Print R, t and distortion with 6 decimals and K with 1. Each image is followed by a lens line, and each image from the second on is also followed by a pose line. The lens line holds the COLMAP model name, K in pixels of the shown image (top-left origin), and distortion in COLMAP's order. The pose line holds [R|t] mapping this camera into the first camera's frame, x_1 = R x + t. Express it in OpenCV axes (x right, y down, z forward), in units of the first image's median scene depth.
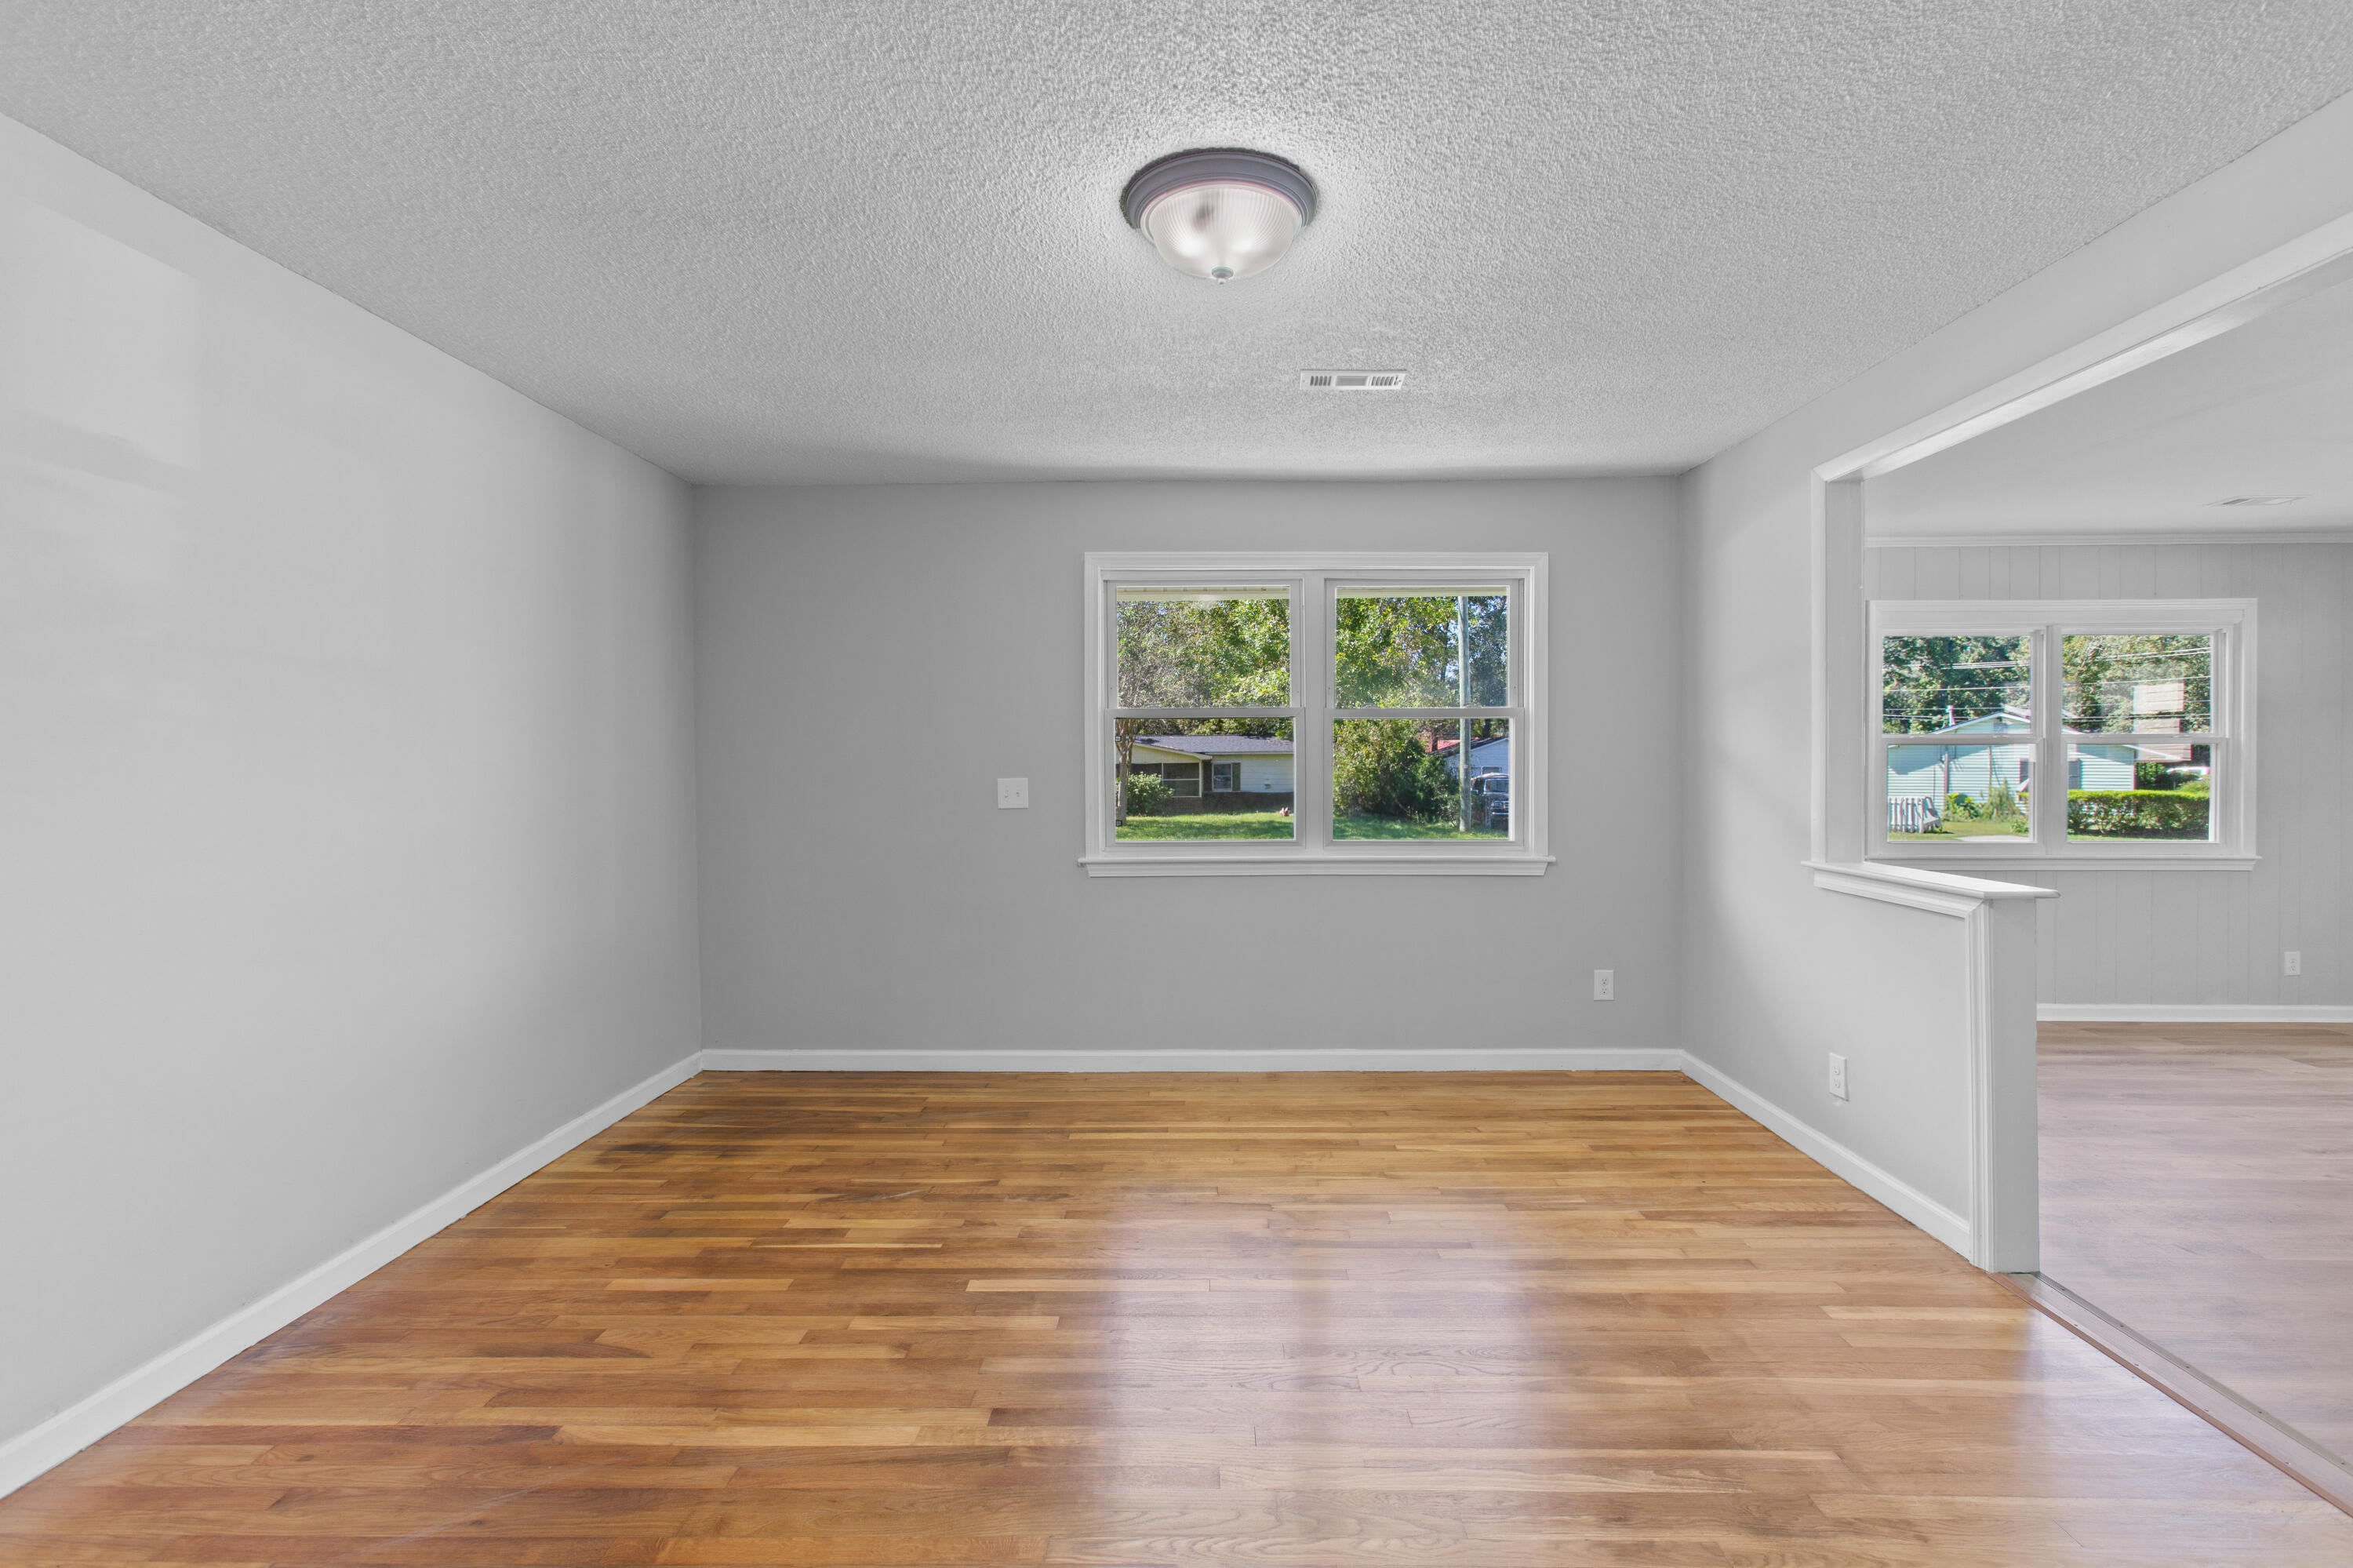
lens RADIAL K [[1043.0, 0, 1184.0], [0, 1043.0, 767.1], [0, 0, 1]] dist [-0.015972, 0.008314]
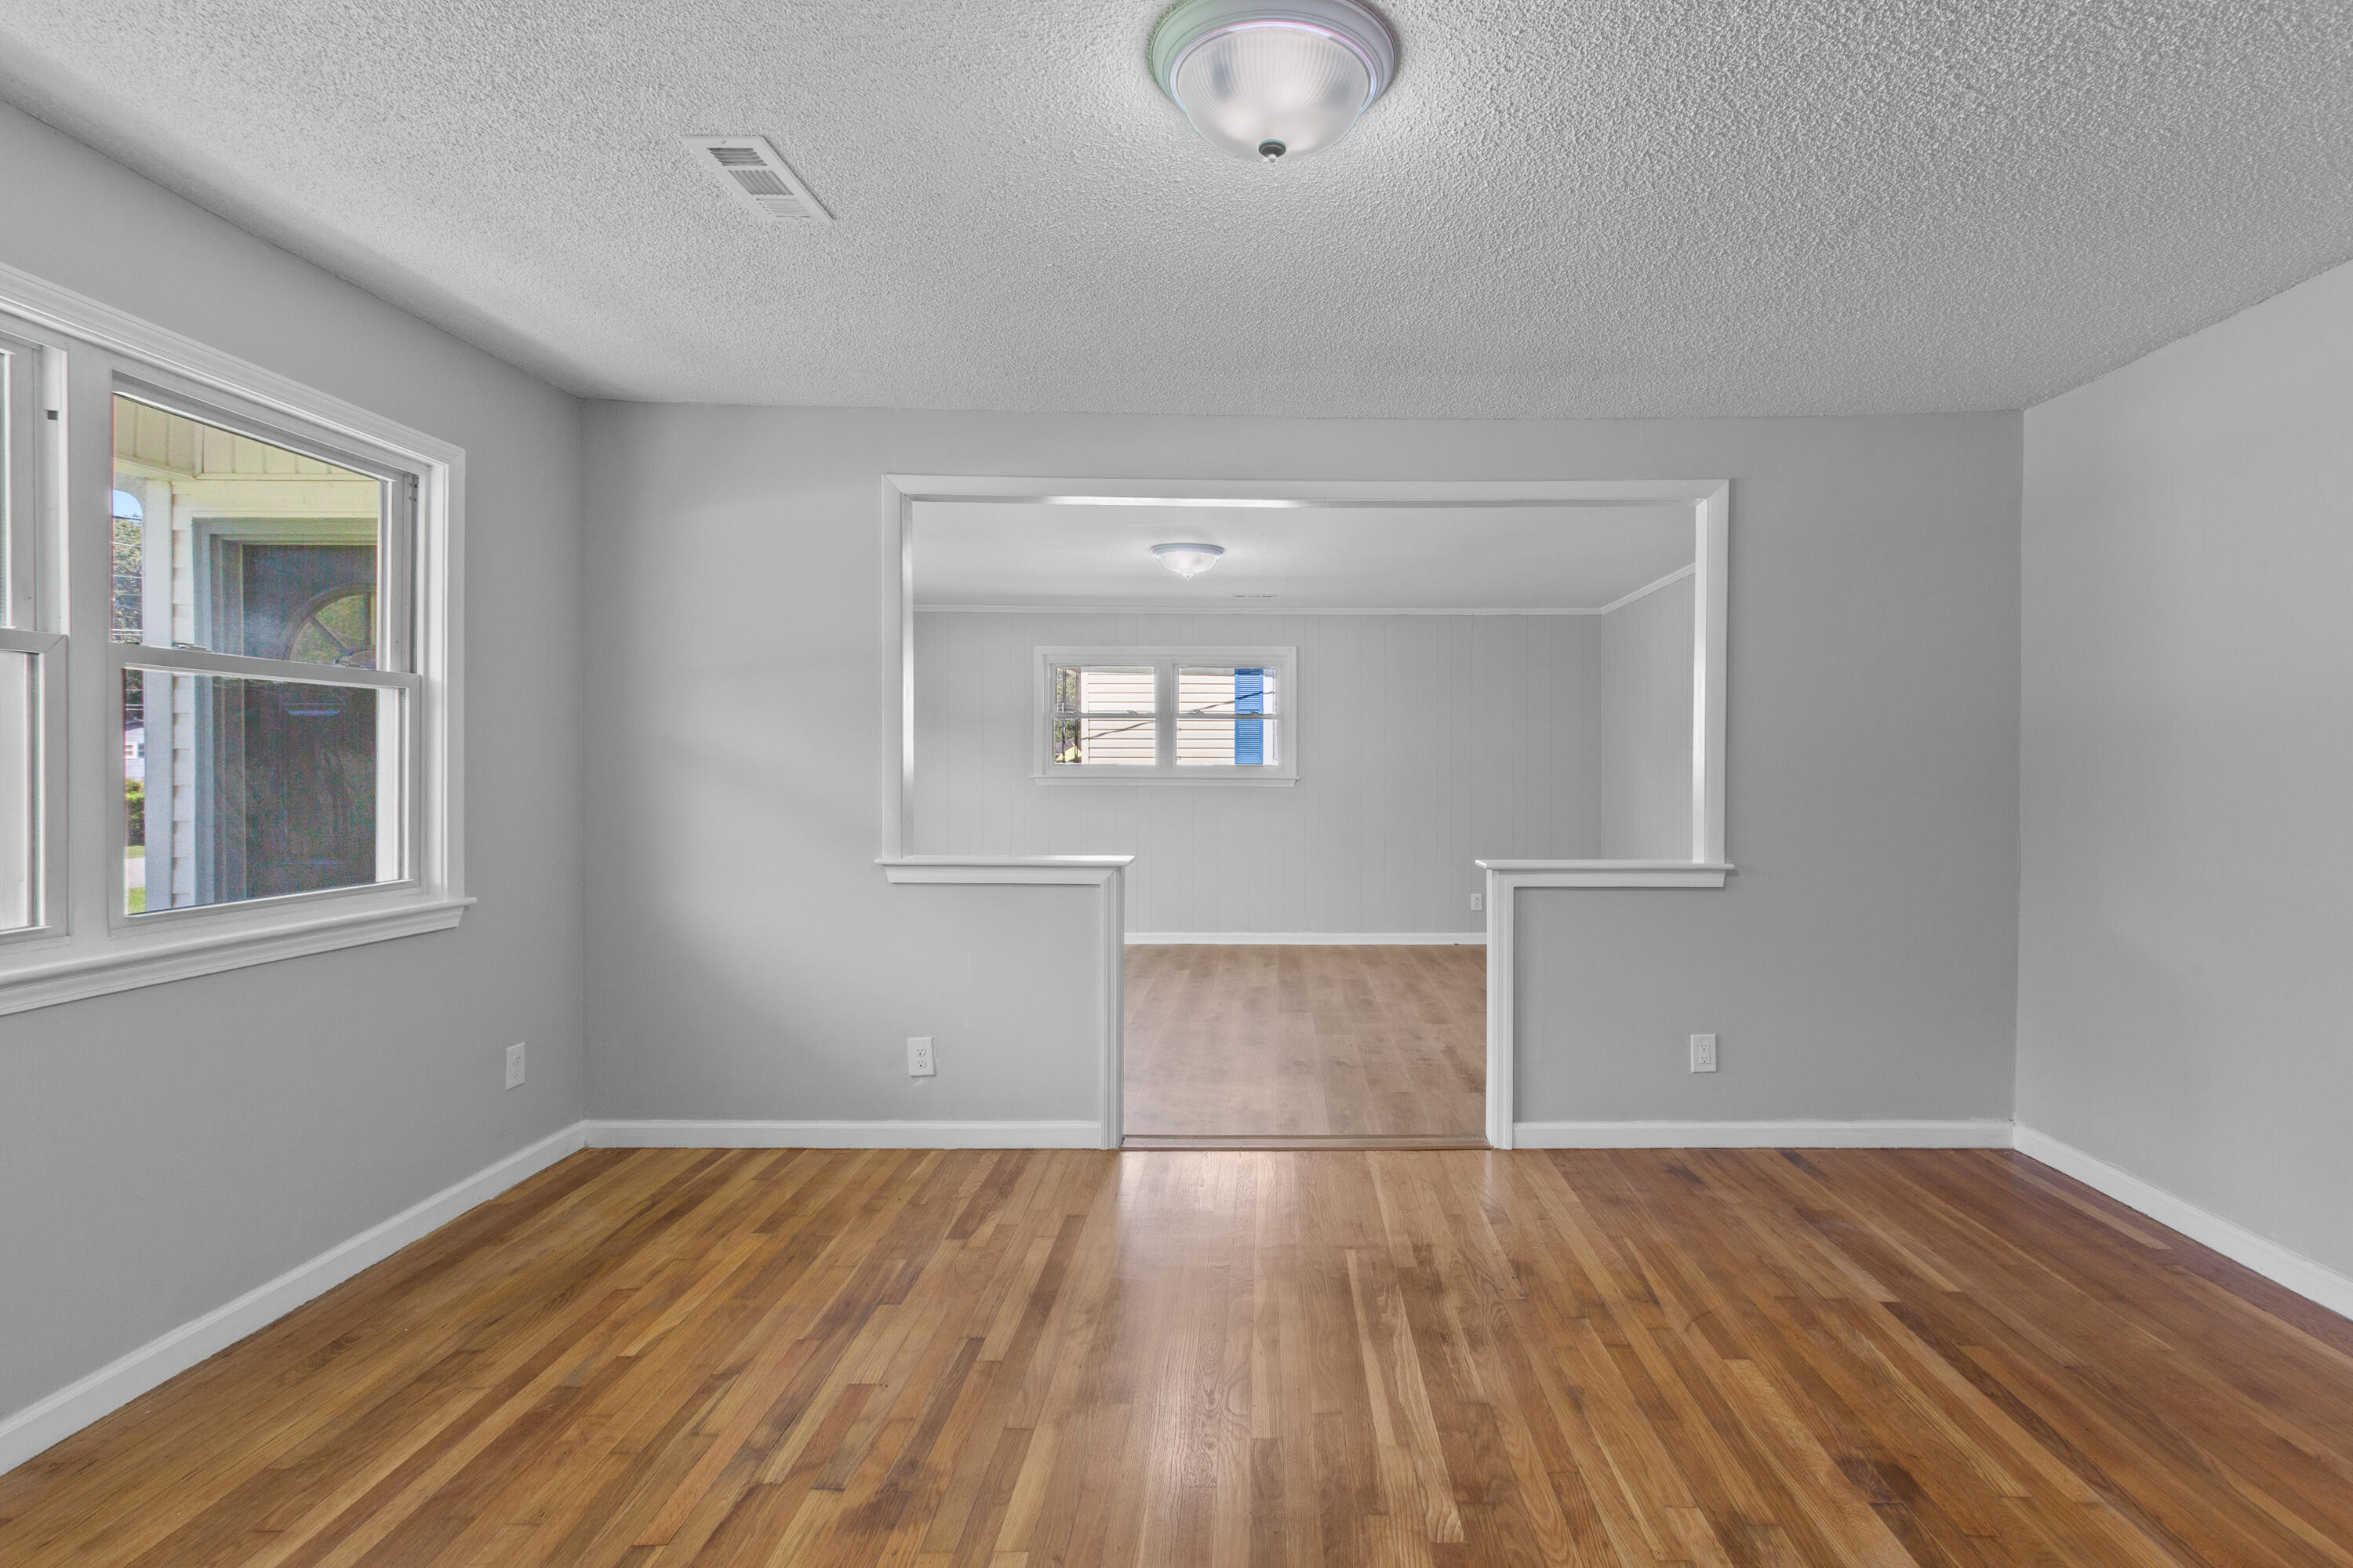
lens RADIAL K [[1139.2, 0, 1267.0], [0, 1139.2, 760.3], [0, 0, 1]] dist [-0.000066, 0.000069]
pose [[-0.013678, 0.007061, 0.999882, -0.538410], [0.000709, 0.999975, -0.007052, 0.002488], [-0.999906, 0.000613, -0.013682, 0.651206]]
